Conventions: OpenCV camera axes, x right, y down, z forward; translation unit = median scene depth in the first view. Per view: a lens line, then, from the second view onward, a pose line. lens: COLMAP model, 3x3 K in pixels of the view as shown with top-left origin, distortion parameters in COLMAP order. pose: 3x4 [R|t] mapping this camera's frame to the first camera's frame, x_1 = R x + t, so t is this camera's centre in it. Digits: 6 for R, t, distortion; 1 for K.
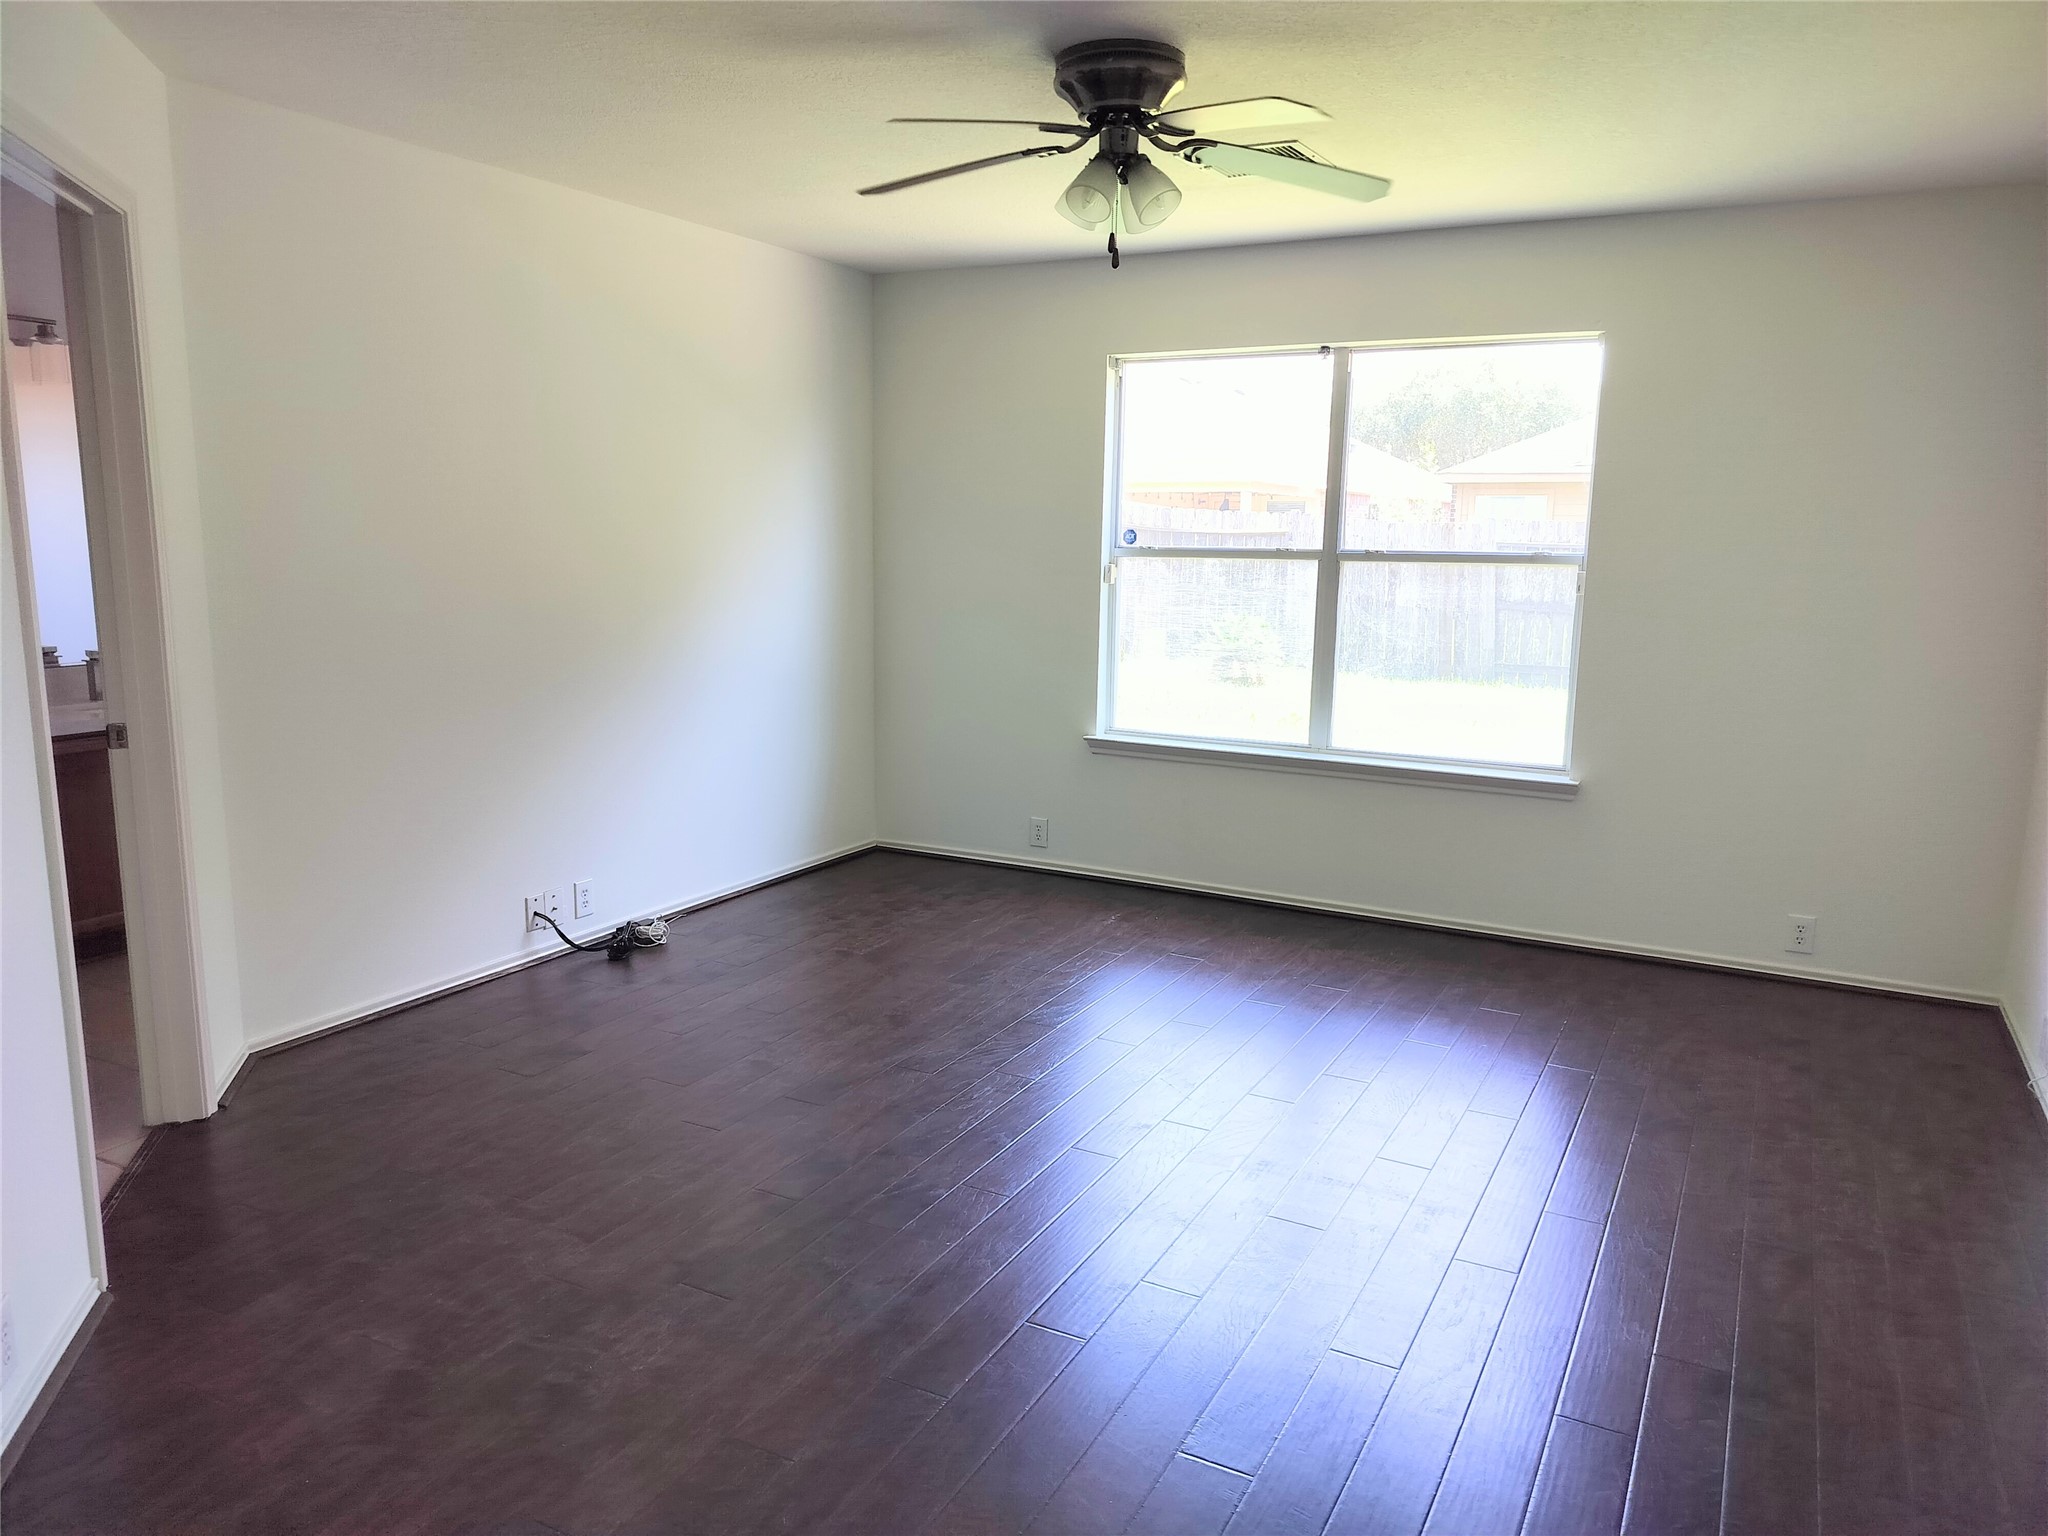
lens RADIAL K [[1434.2, 0, 1015.5], [0, 1434.2, 773.0], [0, 0, 1]] dist [0.052285, -0.003526]
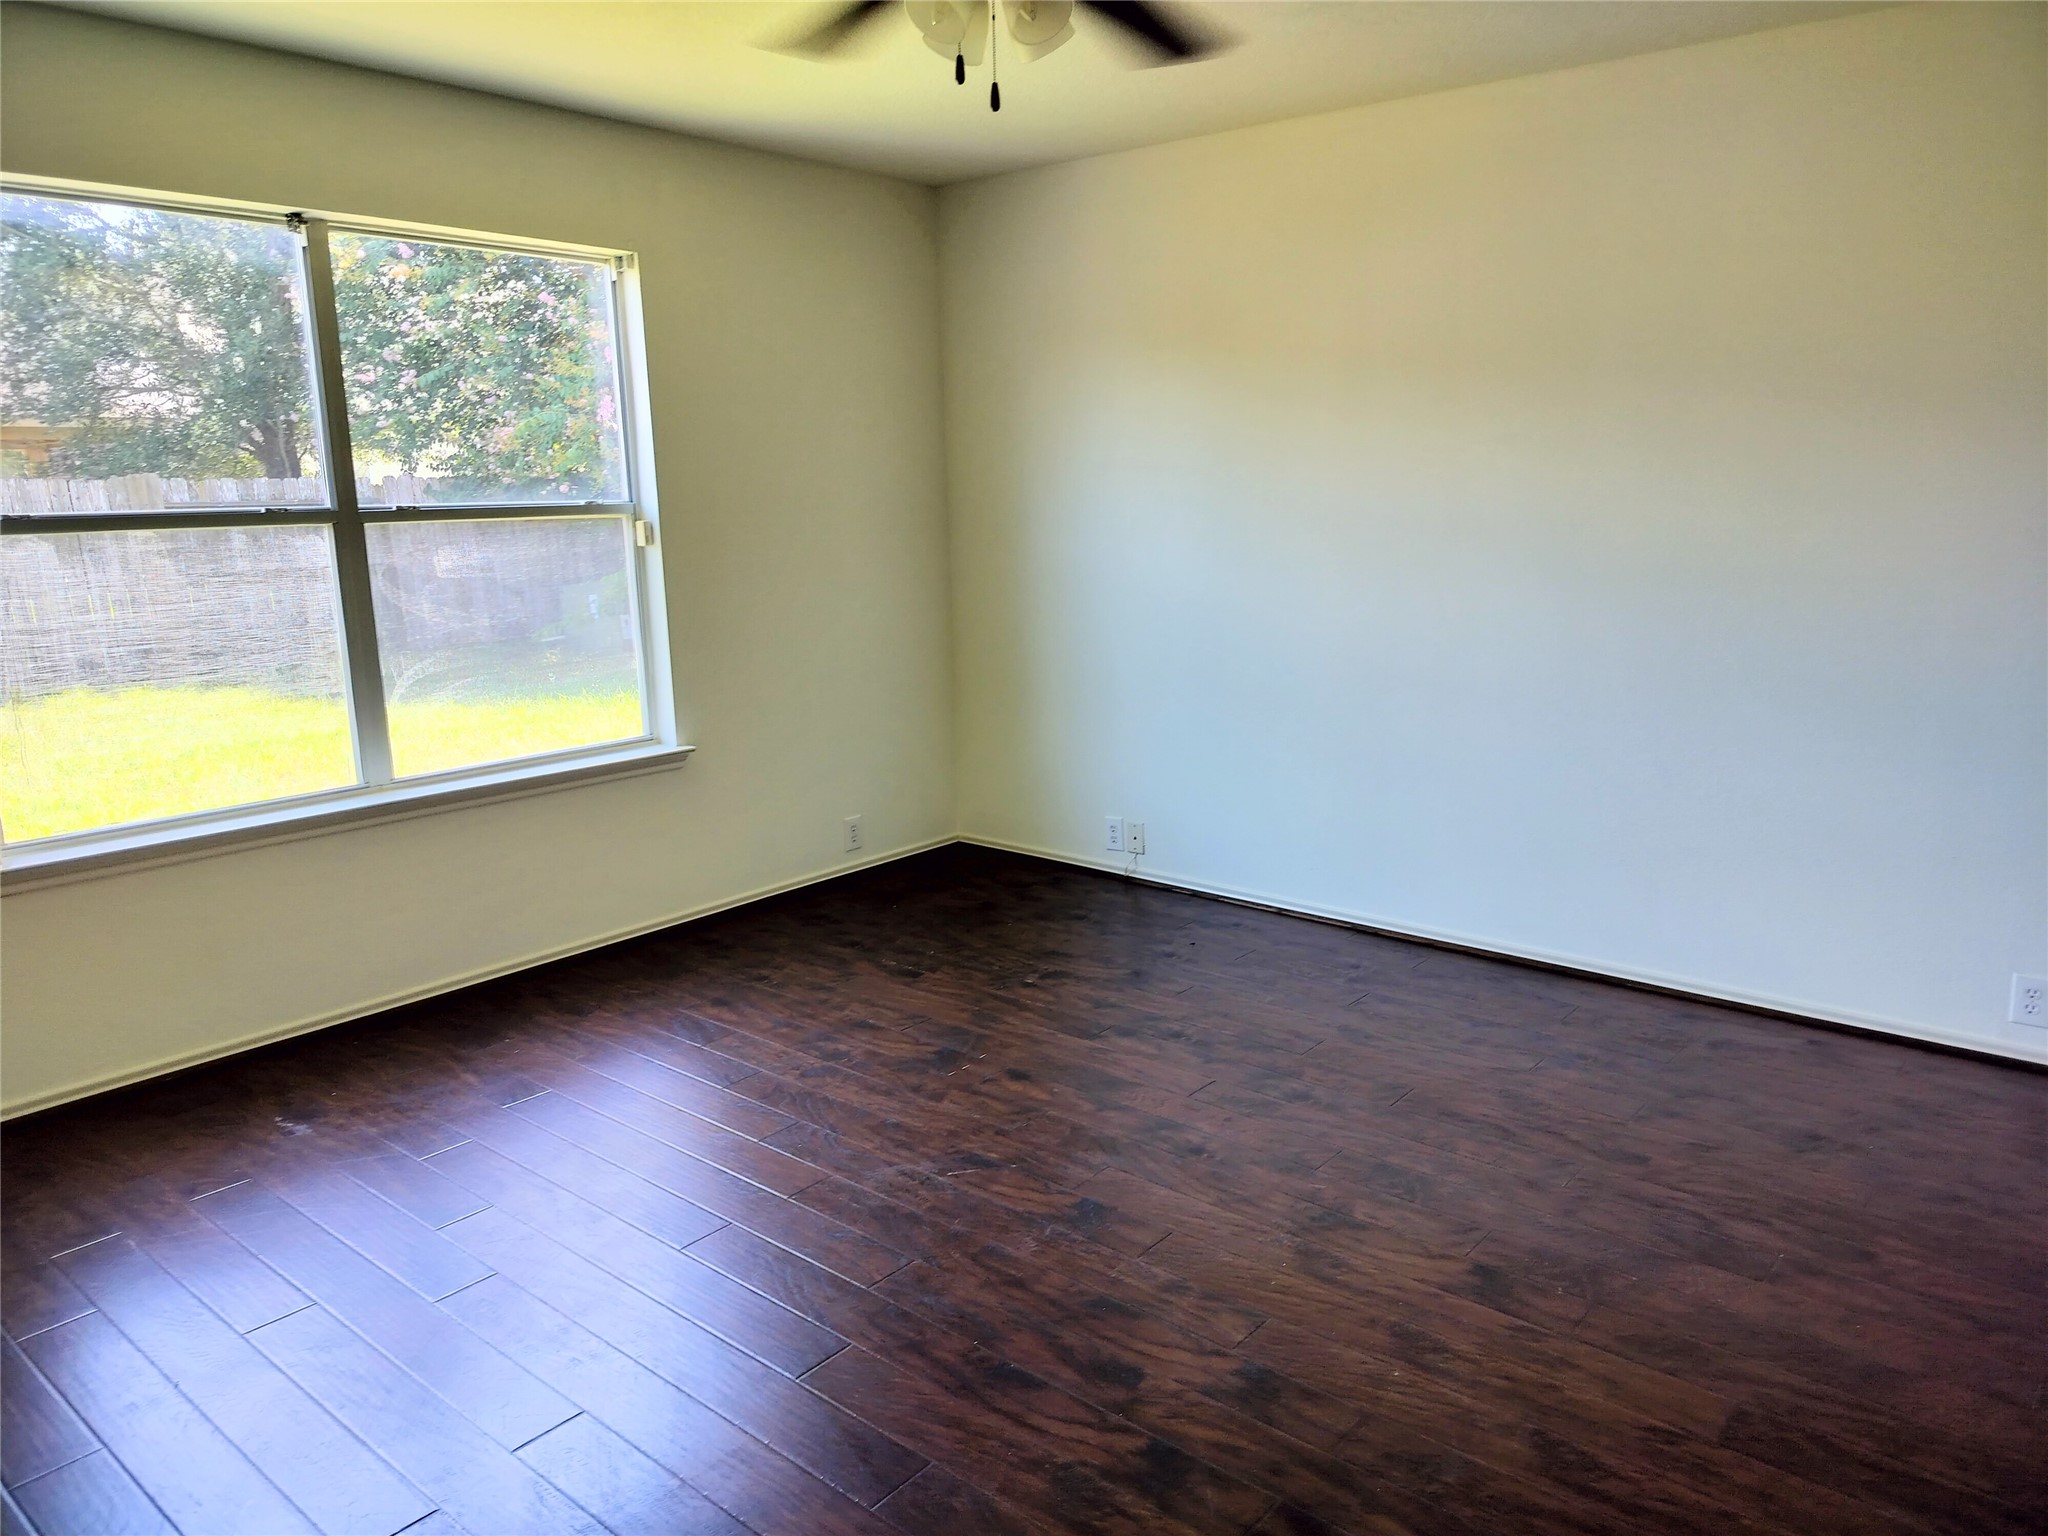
lens RADIAL K [[1434.2, 0, 1017.8], [0, 1434.2, 755.3], [0, 0, 1]] dist [0.052285, -0.003526]
pose [[0.208486, -0.201540, 0.957035, -0.424641], [0.187979, 0.968550, 0.163015, -0.091964], [-0.959790, 0.145917, 0.239814, 0.530664]]
